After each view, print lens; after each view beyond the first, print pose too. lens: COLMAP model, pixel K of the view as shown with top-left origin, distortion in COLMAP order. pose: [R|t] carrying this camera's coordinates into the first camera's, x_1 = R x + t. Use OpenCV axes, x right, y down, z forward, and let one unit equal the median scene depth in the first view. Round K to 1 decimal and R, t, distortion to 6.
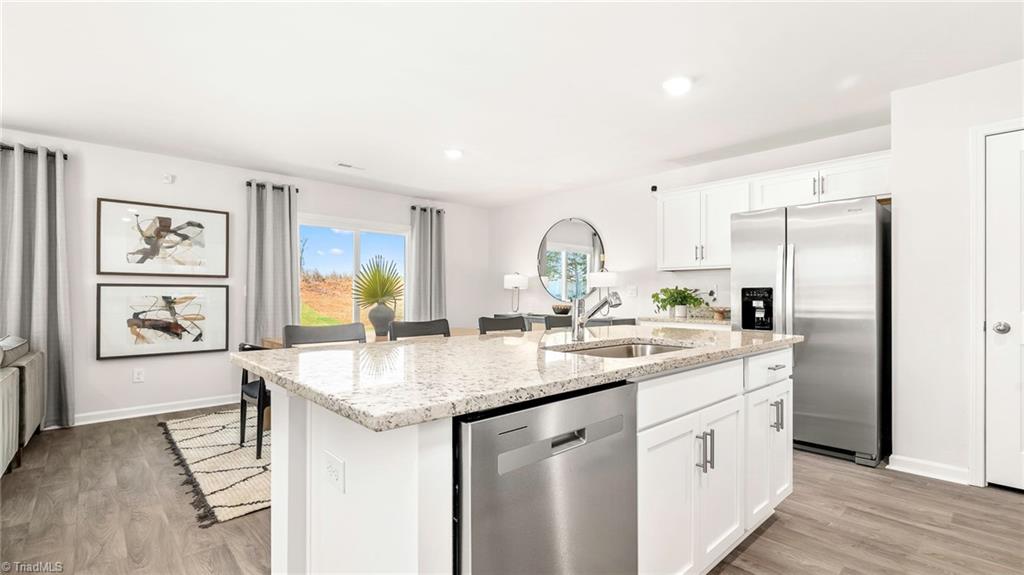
lens RADIAL K [[463.2, 0, 514.2], [0, 463.2, 289.9], [0, 0, 1]] dist [-0.002578, -0.000611]
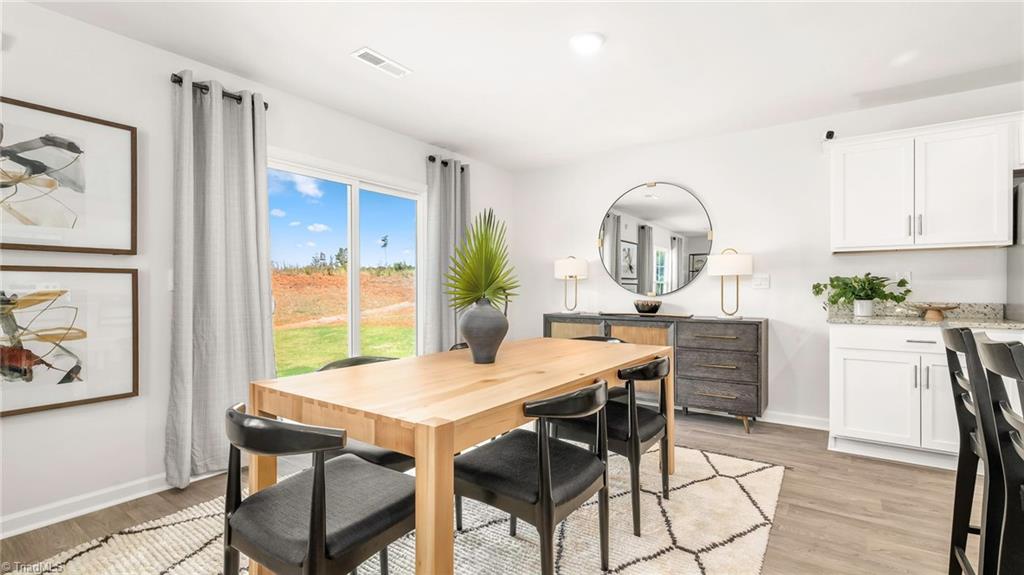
lens RADIAL K [[457.7, 0, 512.0], [0, 457.7, 287.5], [0, 0, 1]] dist [-0.000615, -0.000807]
pose [[0.978203, -0.003407, 0.207623, -0.332648], [0.001411, 0.999951, 0.009761, 0.006394], [-0.207646, -0.009255, 0.978160, 0.437537]]
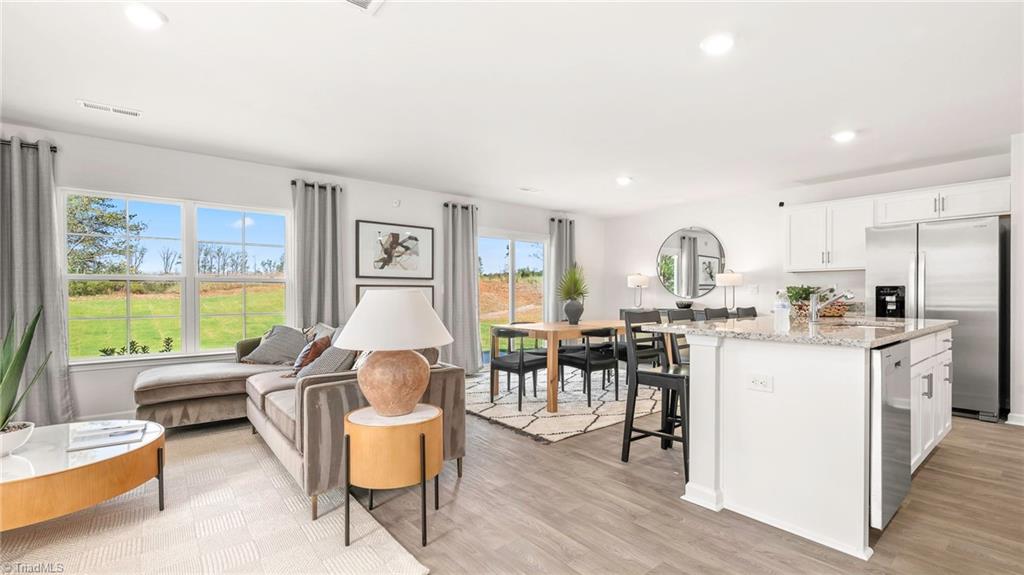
lens RADIAL K [[459.8, 0, 508.0], [0, 459.8, 293.6], [0, 0, 1]] dist [-0.000255, -0.000350]
pose [[0.997958, -0.002794, -0.063812, -0.353438], [0.003587, 0.999918, 0.012317, -0.002454], [0.063773, -0.012520, 0.997886, -0.263053]]
